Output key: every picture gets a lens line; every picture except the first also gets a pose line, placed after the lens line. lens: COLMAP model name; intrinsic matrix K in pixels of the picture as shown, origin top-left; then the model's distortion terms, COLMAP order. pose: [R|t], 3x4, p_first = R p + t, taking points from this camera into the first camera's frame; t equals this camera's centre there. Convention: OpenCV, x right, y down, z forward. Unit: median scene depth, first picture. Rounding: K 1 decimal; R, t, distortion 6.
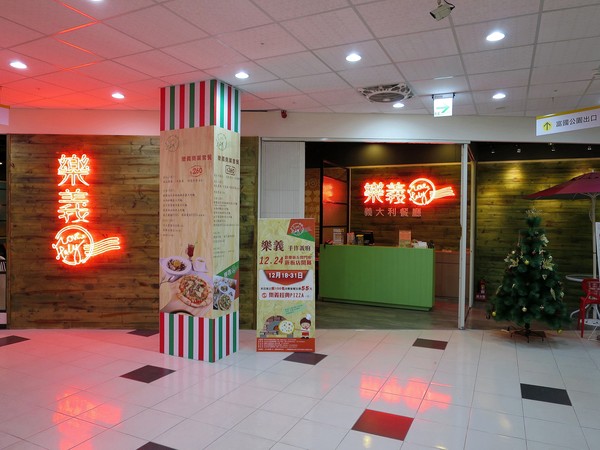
lens RADIAL K [[433.8, 0, 300.0], [0, 433.8, 225.0], [0, 0, 1]] dist [-0.043324, 0.001423]
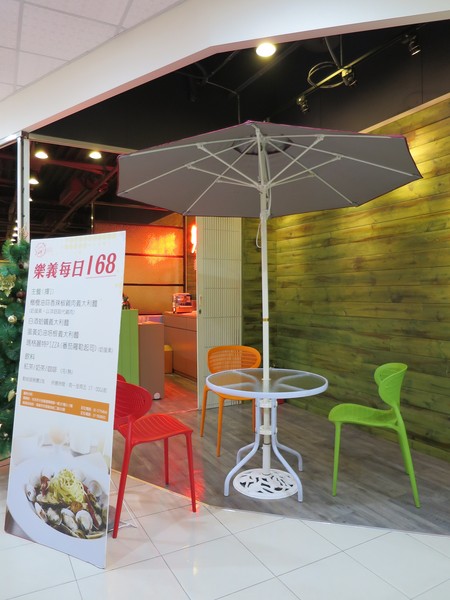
lens RADIAL K [[433.8, 0, 225.0], [0, 433.8, 300.0], [0, 0, 1]] dist [-0.043324, 0.001423]
pose [[0.808998, -0.008442, -0.587750, 0.656784], [0.007367, 0.999964, -0.004222, 0.033991], [0.587765, -0.000915, 0.809032, 0.449491]]
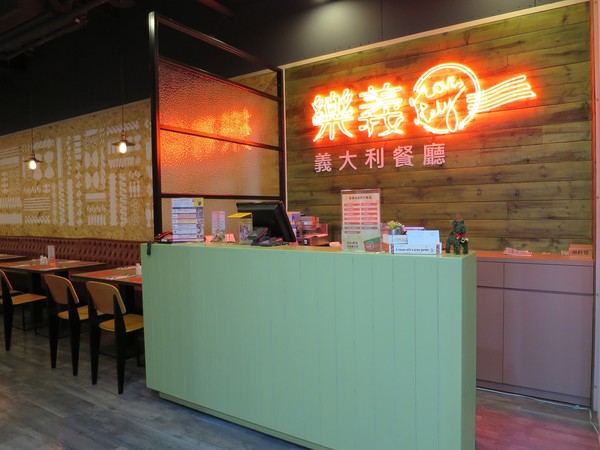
lens RADIAL K [[433.8, 0, 300.0], [0, 433.8, 225.0], [0, 0, 1]] dist [-0.043324, 0.001423]
pose [[0.991258, -0.026822, -0.129184, 0.196597], [0.029857, 0.999321, 0.021608, 0.022900], [0.128517, -0.025276, 0.991385, 0.591126]]
